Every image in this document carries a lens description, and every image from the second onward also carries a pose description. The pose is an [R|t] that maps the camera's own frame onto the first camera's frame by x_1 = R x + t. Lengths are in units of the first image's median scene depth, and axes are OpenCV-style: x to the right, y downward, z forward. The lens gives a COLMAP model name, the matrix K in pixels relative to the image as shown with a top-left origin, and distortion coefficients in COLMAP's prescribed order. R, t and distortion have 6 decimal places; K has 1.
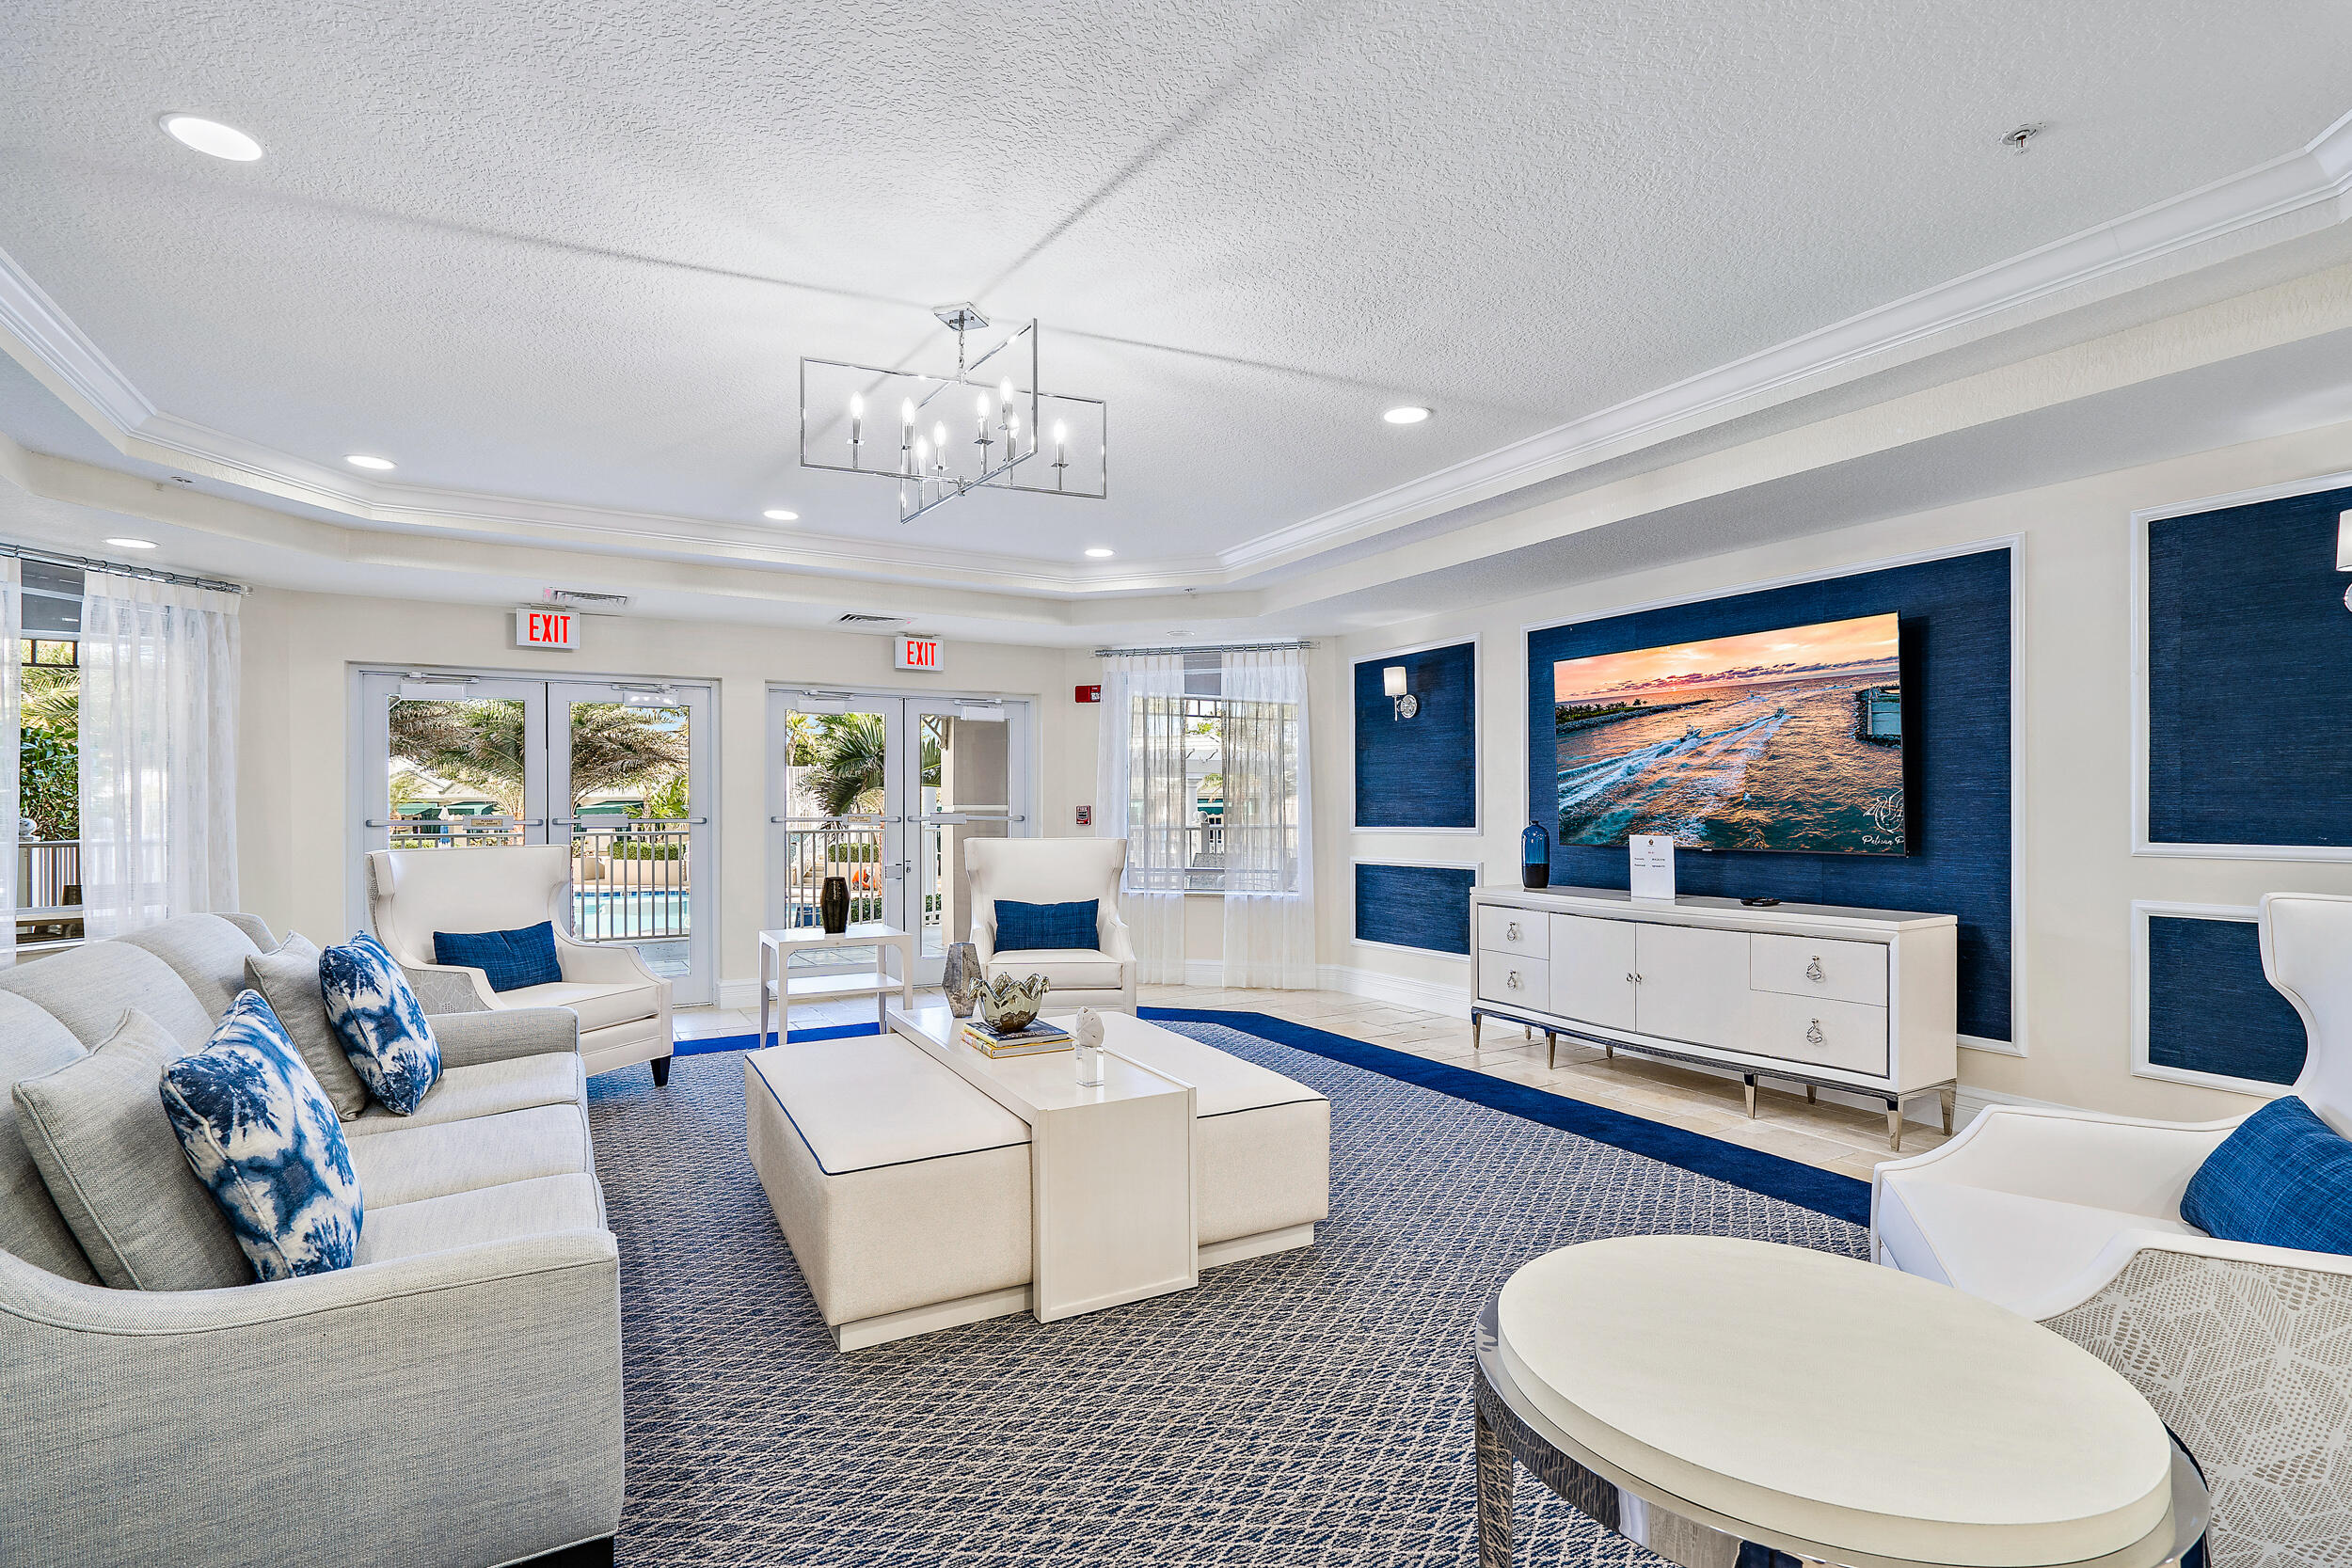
lens RADIAL K [[1080.4, 0, 1156.7], [0, 1080.4, 805.8], [0, 0, 1]] dist [-0.001751, 0.000021]
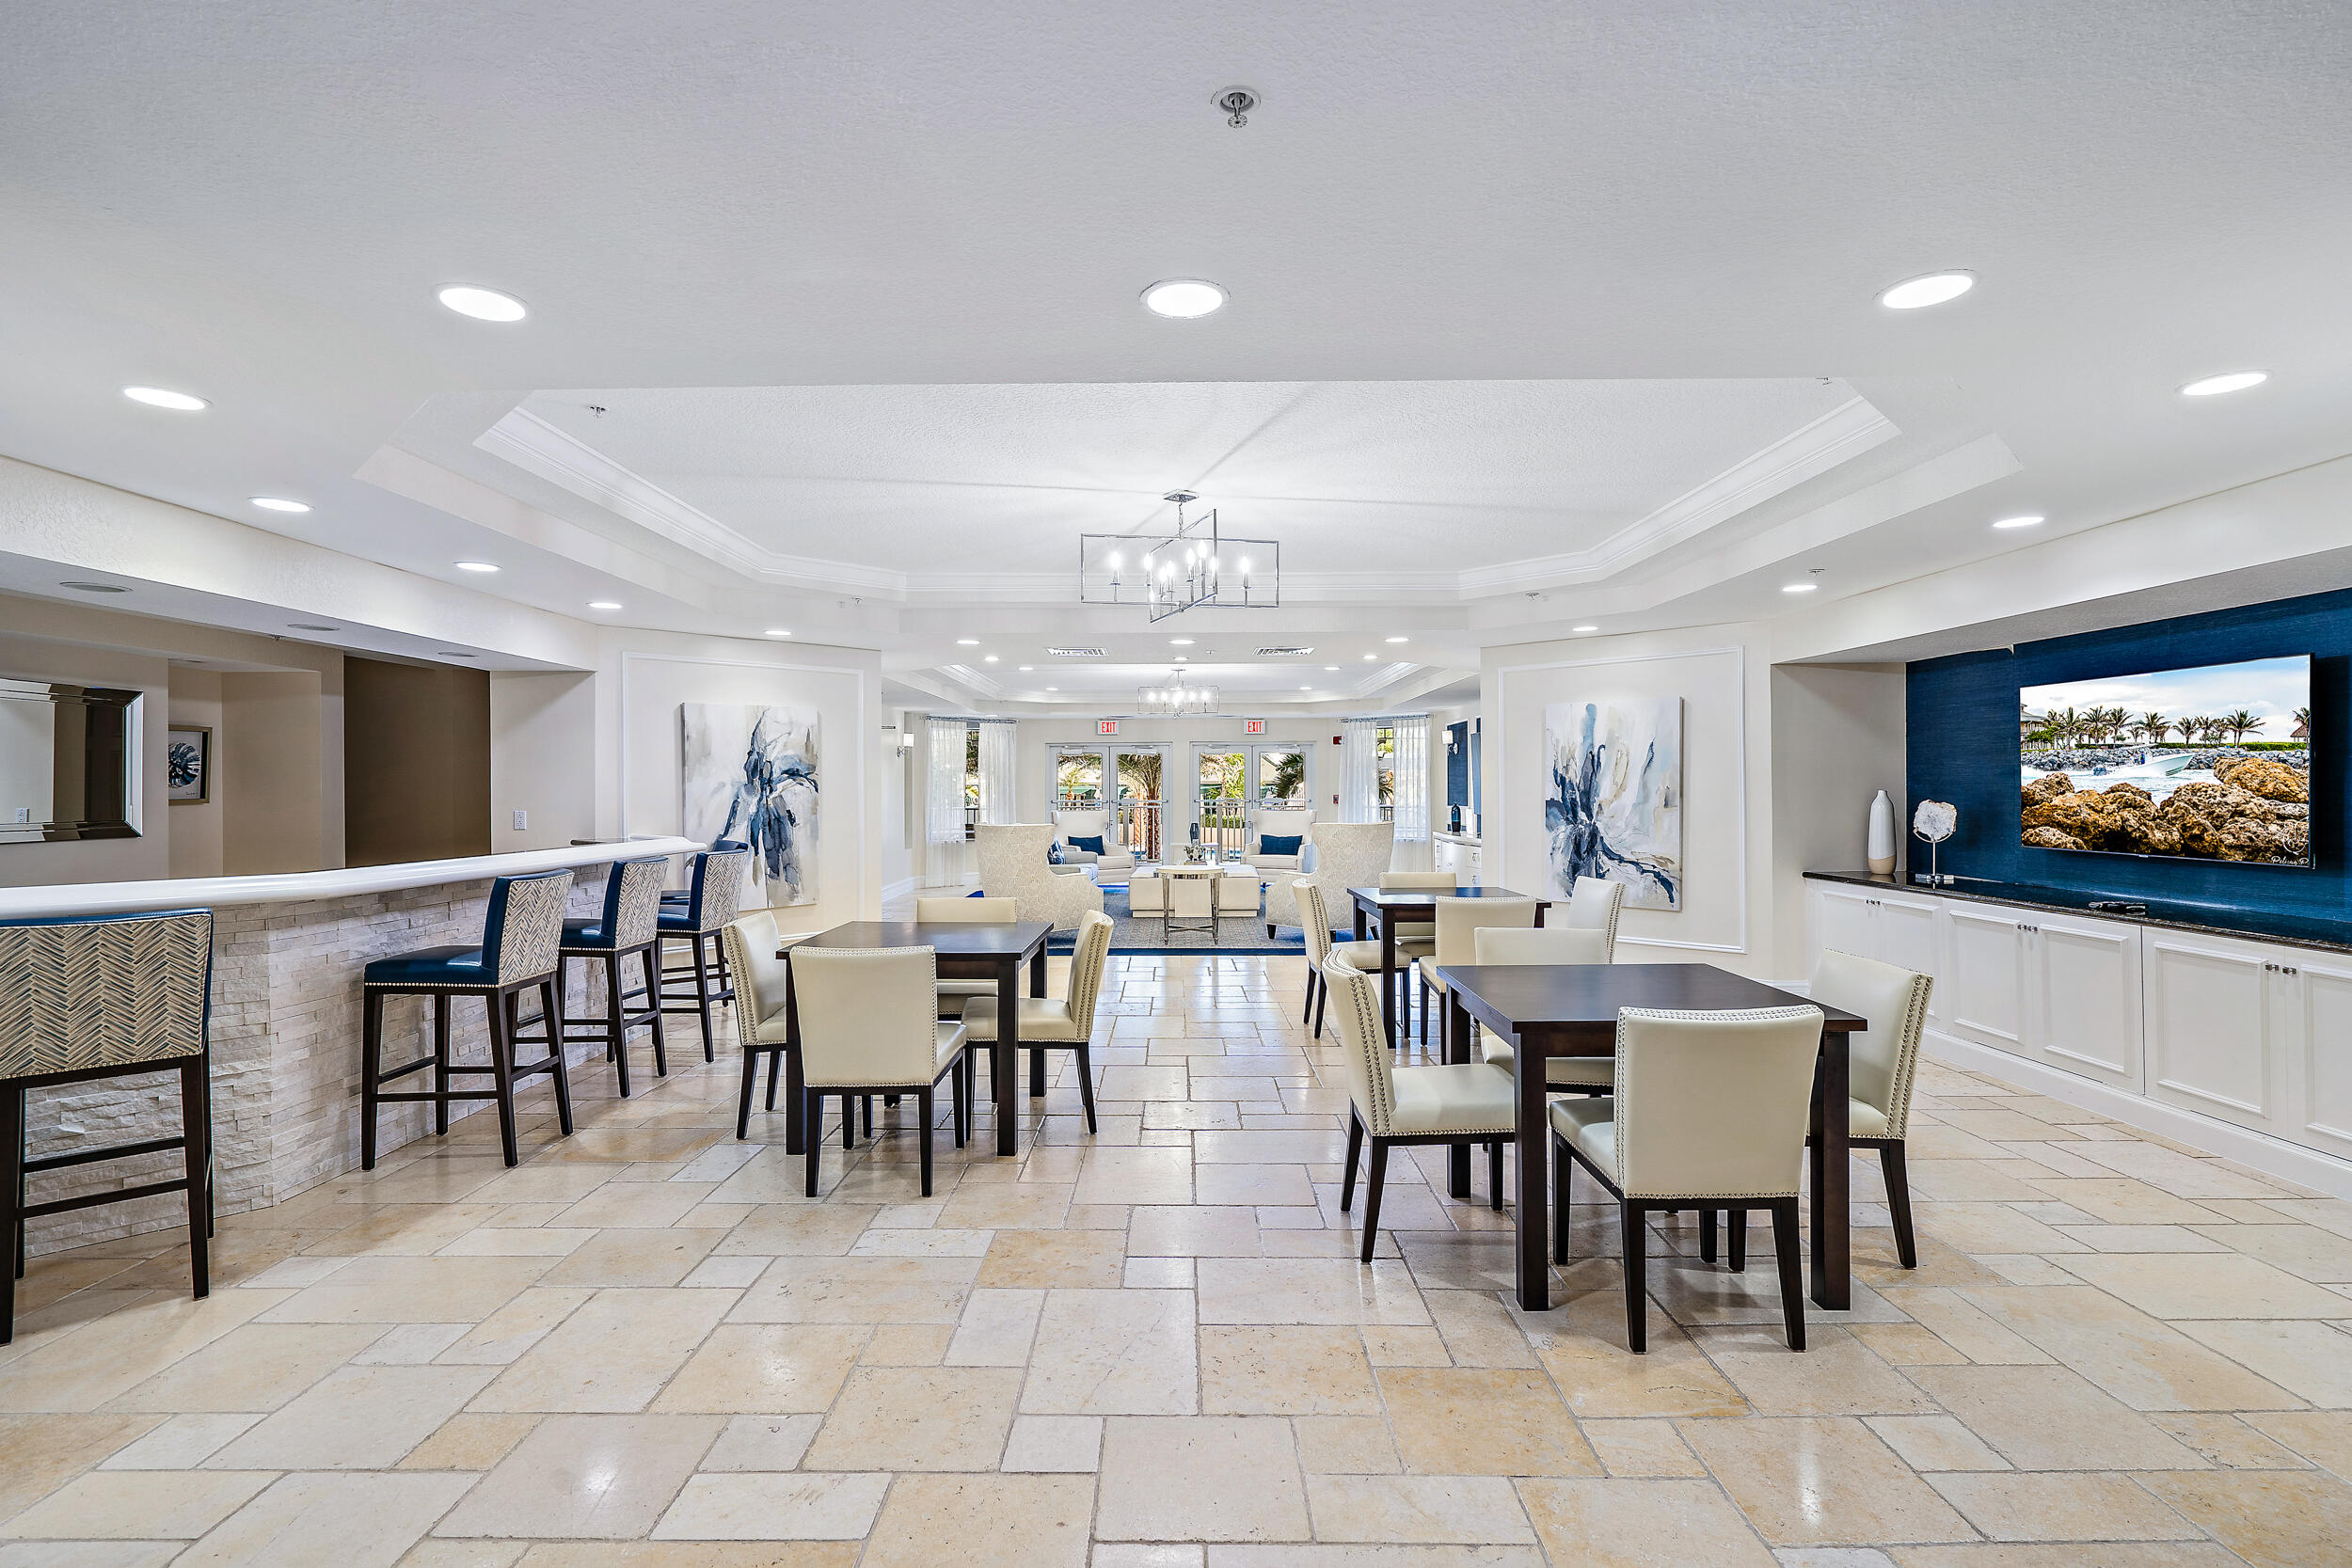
lens RADIAL K [[1080.4, 0, 1182.1], [0, 1080.4, 782.5], [0, 0, 1]] dist [-0.001751, 0.000021]
pose [[0.870804, -0.001560, -0.491627, 0.859467], [0.000531, 0.999997, -0.002232, -0.023876], [0.491630, 0.001683, 0.870803, -1.163315]]
